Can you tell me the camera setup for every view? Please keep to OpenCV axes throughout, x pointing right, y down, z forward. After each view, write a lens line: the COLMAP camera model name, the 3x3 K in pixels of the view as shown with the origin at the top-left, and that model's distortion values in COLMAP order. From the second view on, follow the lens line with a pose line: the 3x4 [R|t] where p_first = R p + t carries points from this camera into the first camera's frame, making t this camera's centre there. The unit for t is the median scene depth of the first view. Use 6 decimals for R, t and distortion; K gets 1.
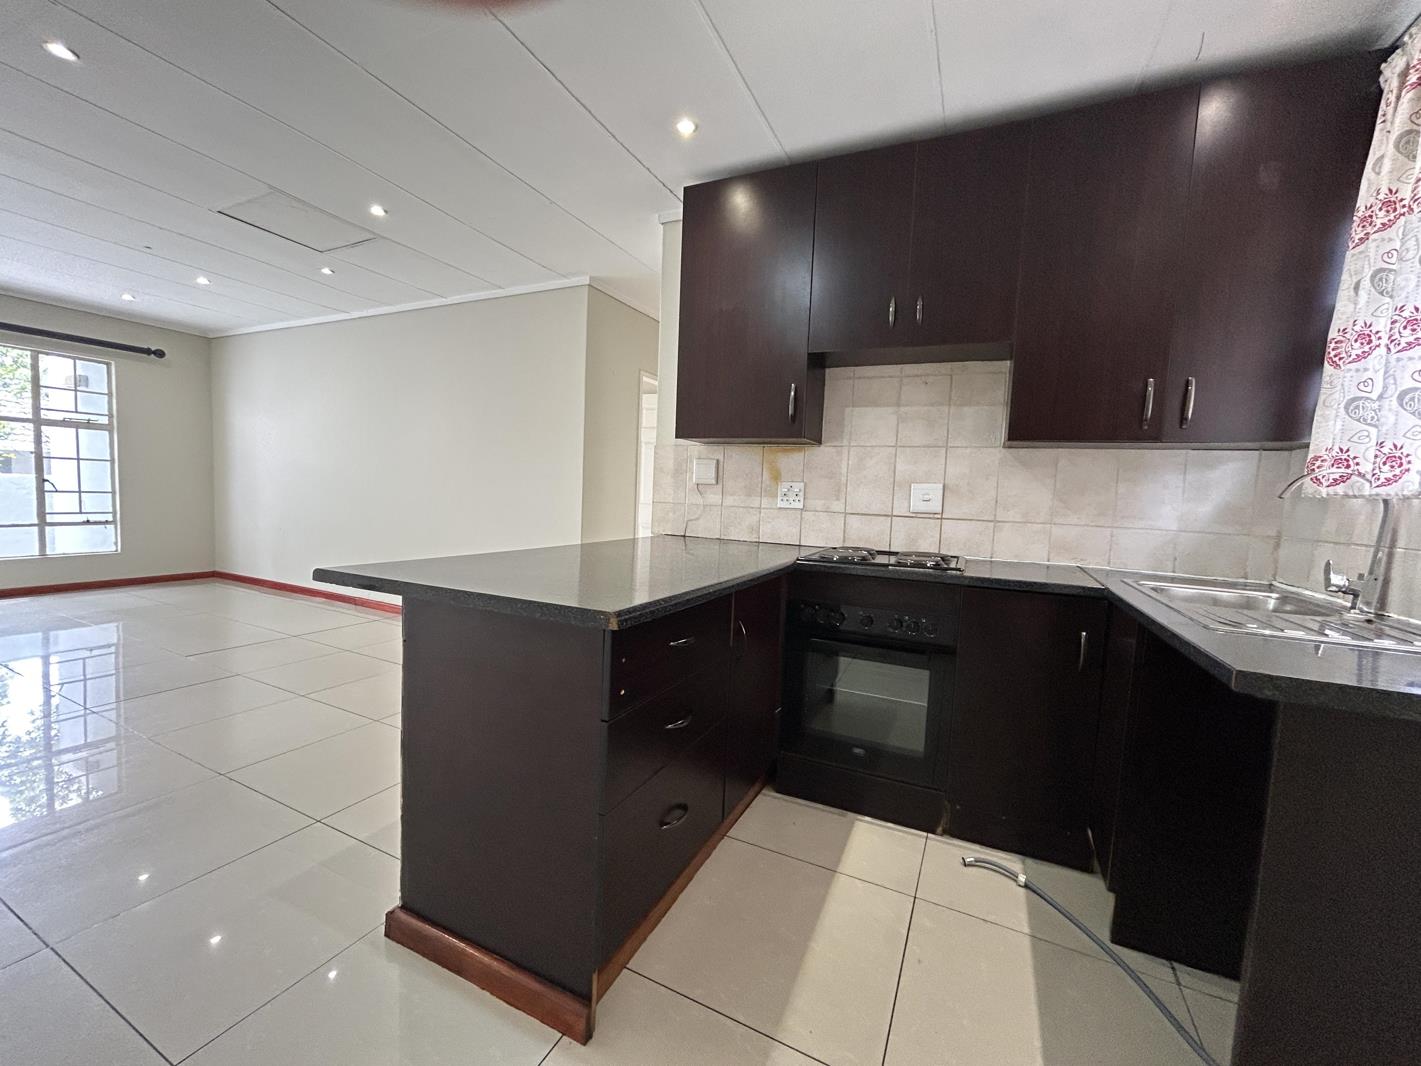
lens RADIAL K [[574.2, 0, 707.0], [0, 574.2, 534.3], [0, 0, 1]] dist [0.002559, 0.000112]
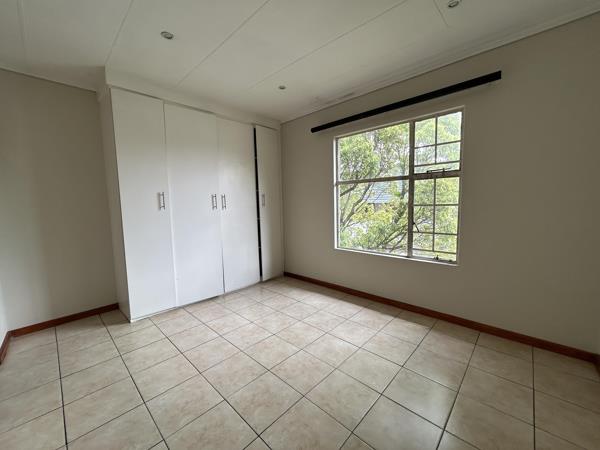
lens RADIAL K [[242.5, 0, 300.1], [0, 242.5, 223.6], [0, 0, 1]] dist [0.002559, 0.000112]
pose [[-0.307694, 0.042297, -0.950545, -0.538730], [-0.061584, 0.996031, 0.064256, -0.106255], [0.949490, 0.078309, -0.303868, 0.880123]]
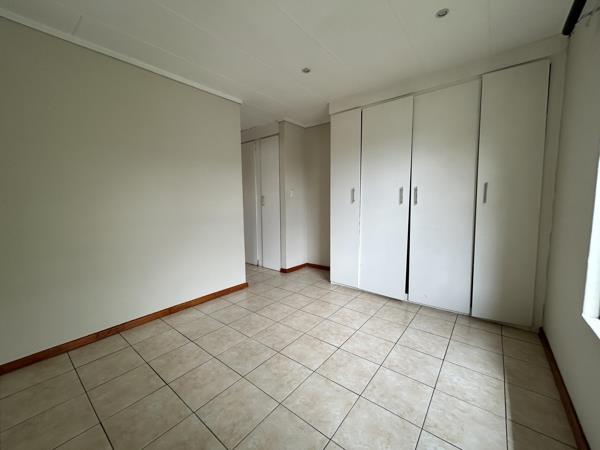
lens RADIAL K [[242.5, 0, 301.5], [0, 242.5, 225.7], [0, 0, 1]] dist [0.002559, 0.000112]
pose [[-0.975319, -0.060866, 0.212247, -1.269488], [-0.021475, 0.982846, 0.183171, -0.163728], [-0.219755, 0.174092, -0.959896, 1.221984]]
